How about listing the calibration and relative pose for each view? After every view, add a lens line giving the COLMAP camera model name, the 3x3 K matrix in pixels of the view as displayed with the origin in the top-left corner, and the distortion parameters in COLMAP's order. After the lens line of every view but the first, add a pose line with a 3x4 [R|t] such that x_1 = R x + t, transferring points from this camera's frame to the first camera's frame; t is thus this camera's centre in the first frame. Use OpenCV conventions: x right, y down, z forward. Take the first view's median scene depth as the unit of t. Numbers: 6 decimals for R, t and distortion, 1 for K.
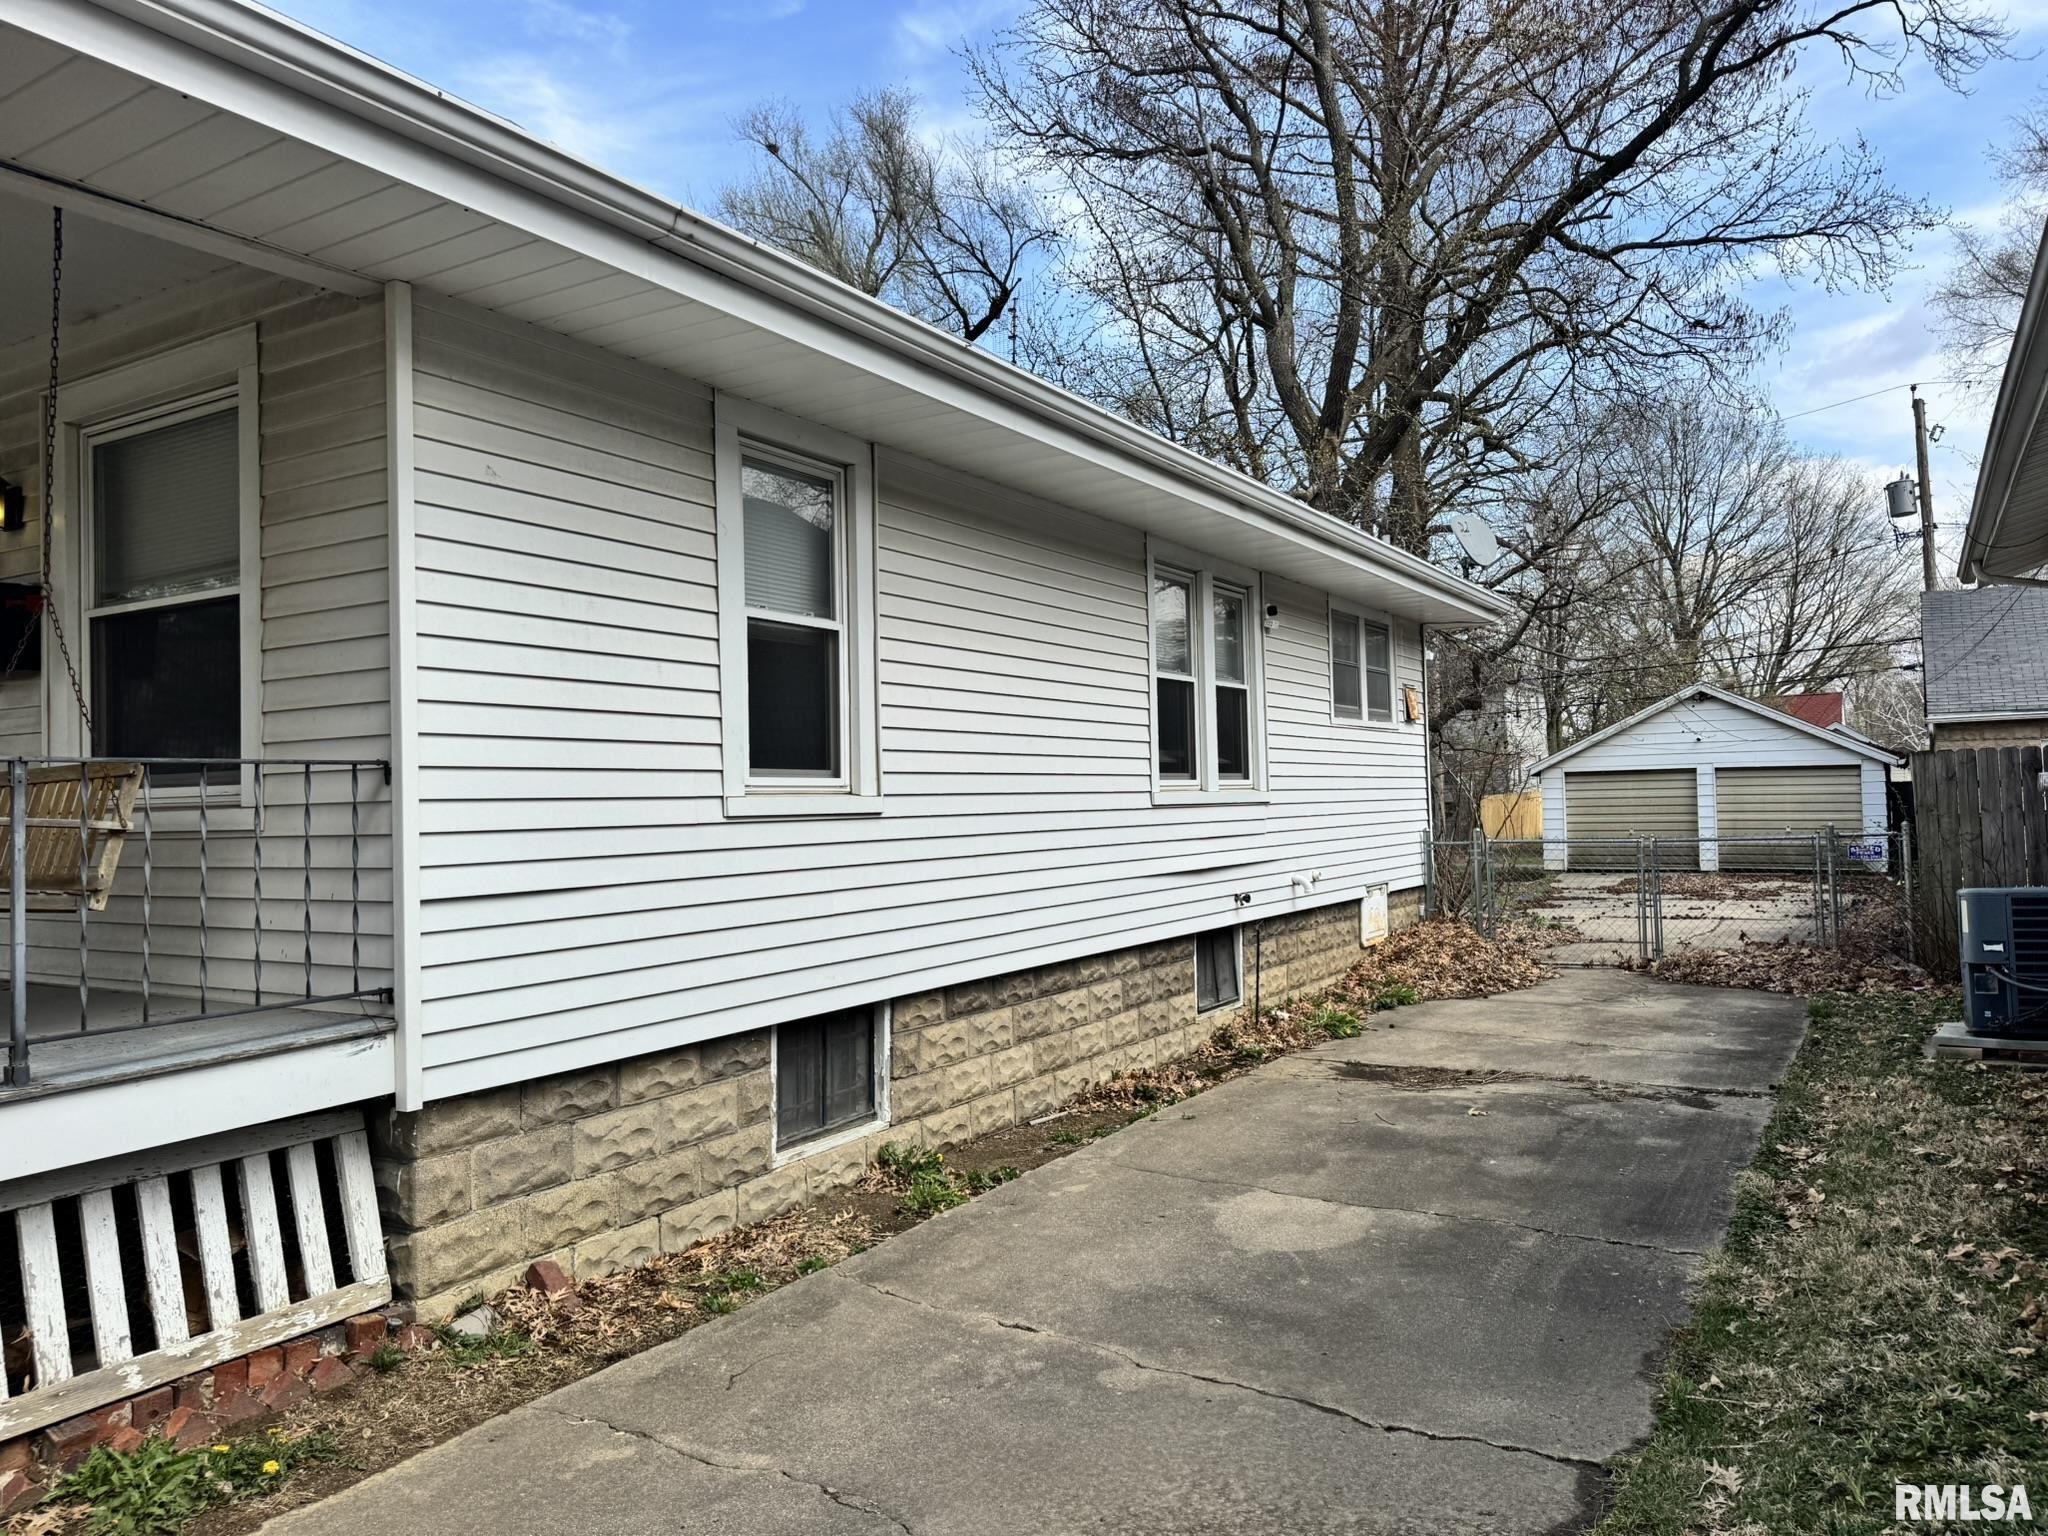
lens RADIAL K [[1571.4, 0, 1028.8], [0, 1571.4, 756.1], [0, 0, 1]] dist [0.044591, -0.011741]
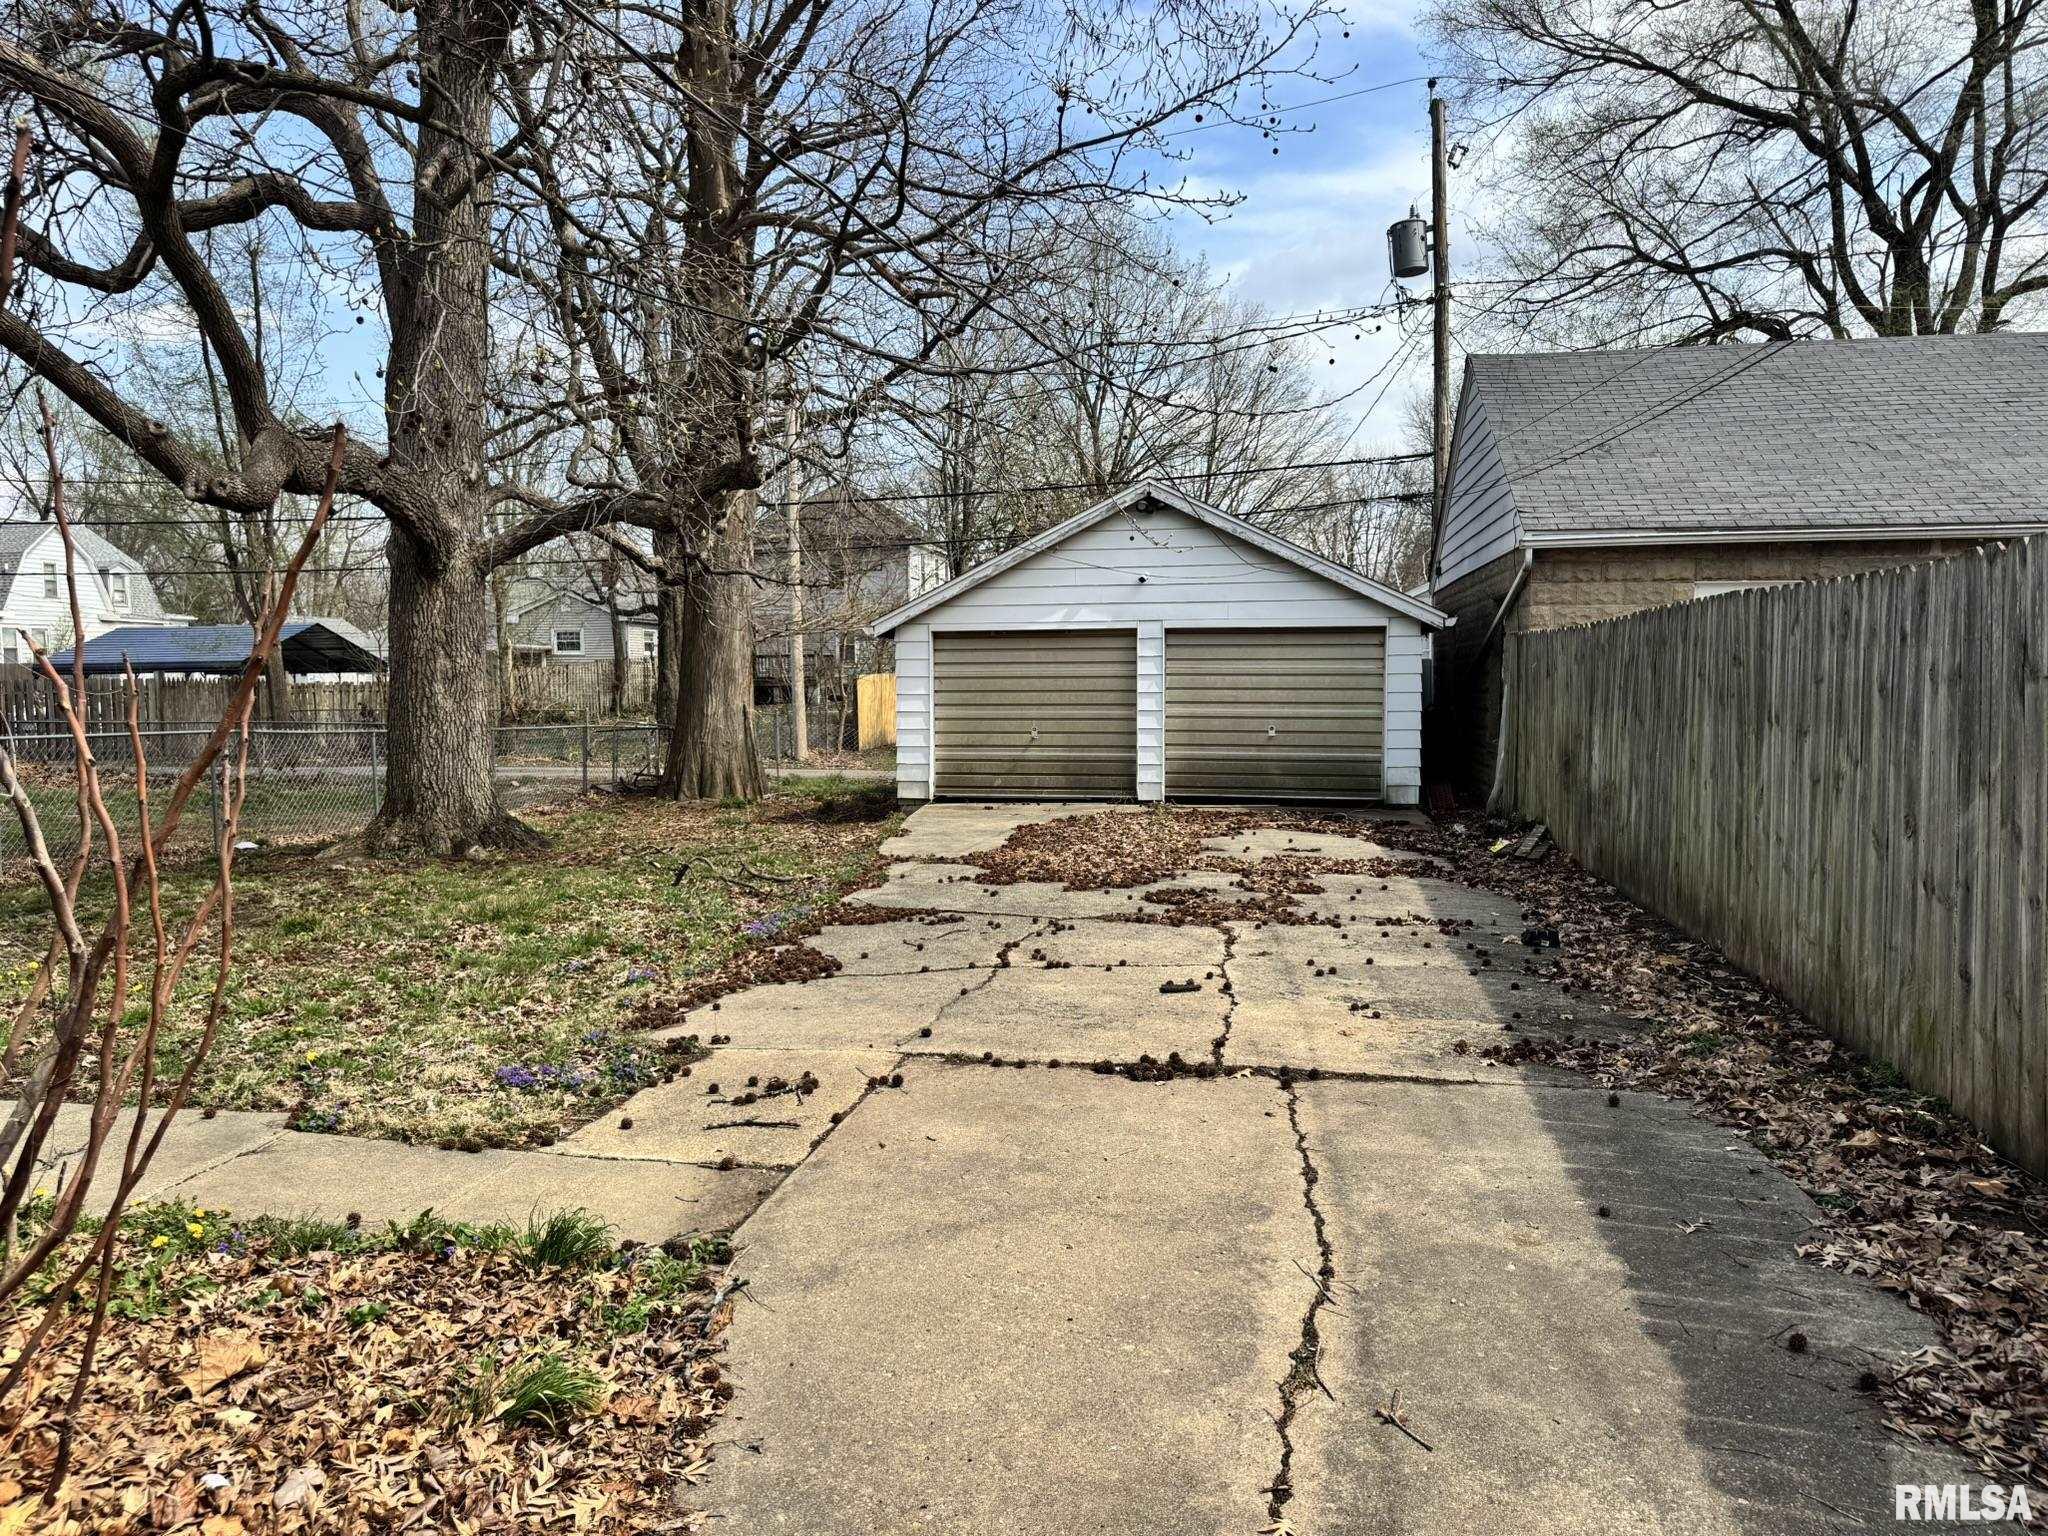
lens RADIAL K [[1571.4, 0, 1017.8], [0, 1571.4, 772.2], [0, 0, 1]] dist [0.044591, -0.011741]
pose [[0.940093, -0.003293, 0.340902, 0.177097], [-0.026035, 0.996340, 0.081421, 0.014320], [-0.339922, -0.085418, 0.936566, 0.454645]]
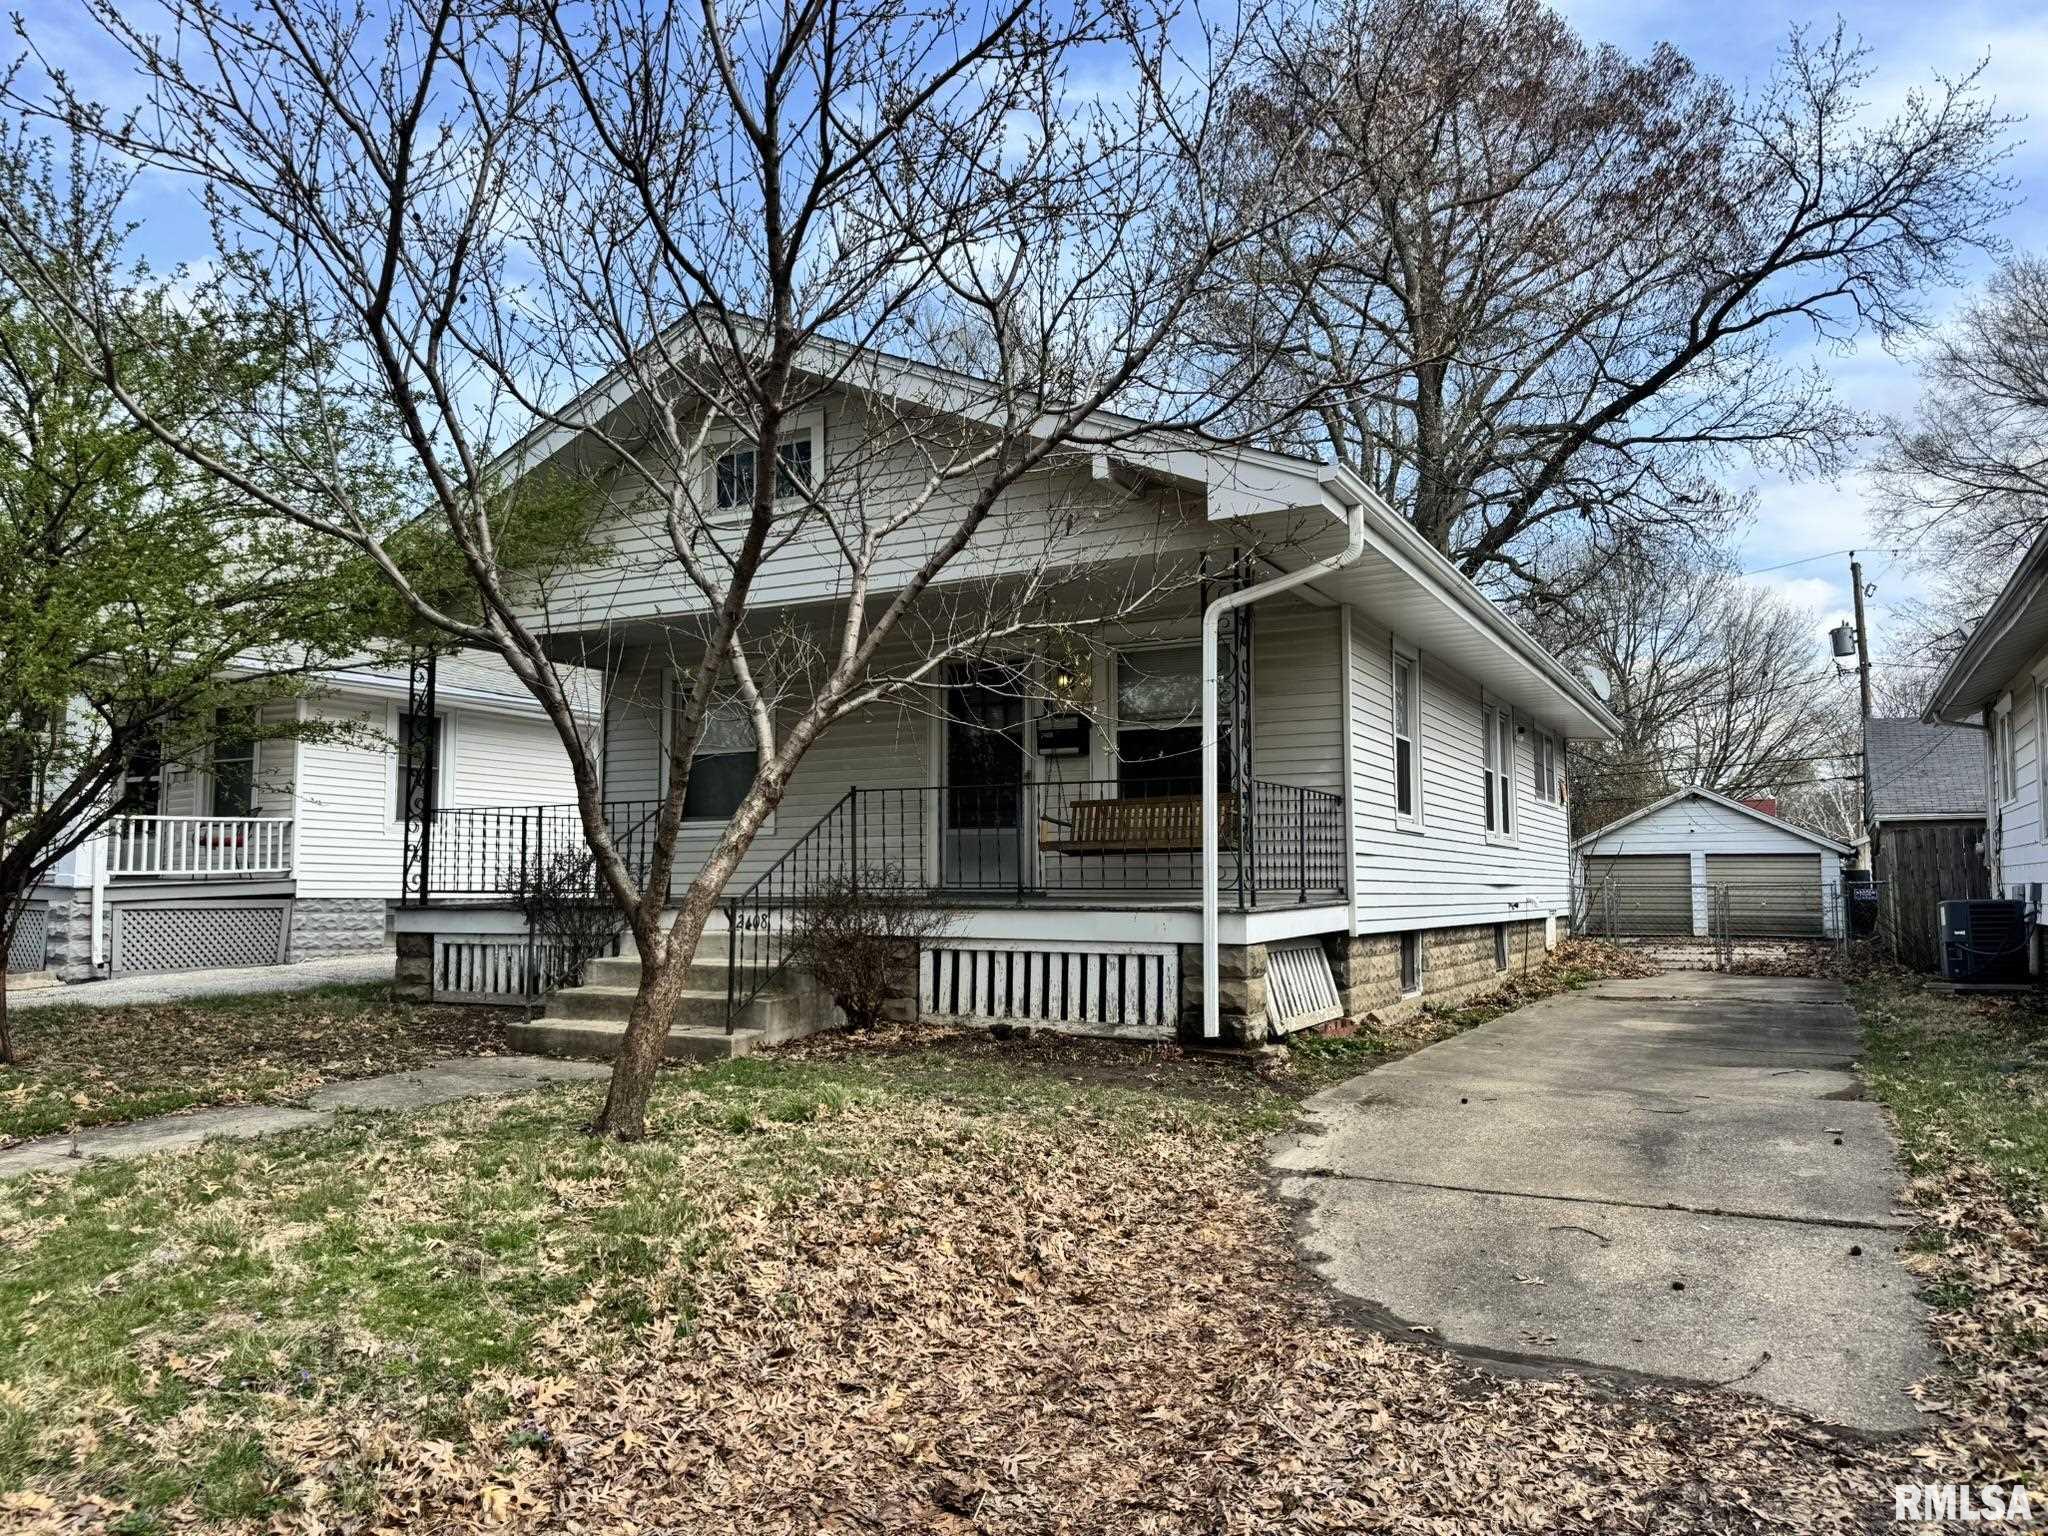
lens RADIAL K [[1571.4, 0, 1020.5], [0, 1571.4, 774.7], [0, 0, 1]] dist [0.044591, -0.011741]
pose [[0.998822, 0.022700, 0.042879, -0.160061], [-0.020637, 0.998636, -0.047961, 0.015539], [-0.043910, 0.047019, 0.997928, -0.226066]]
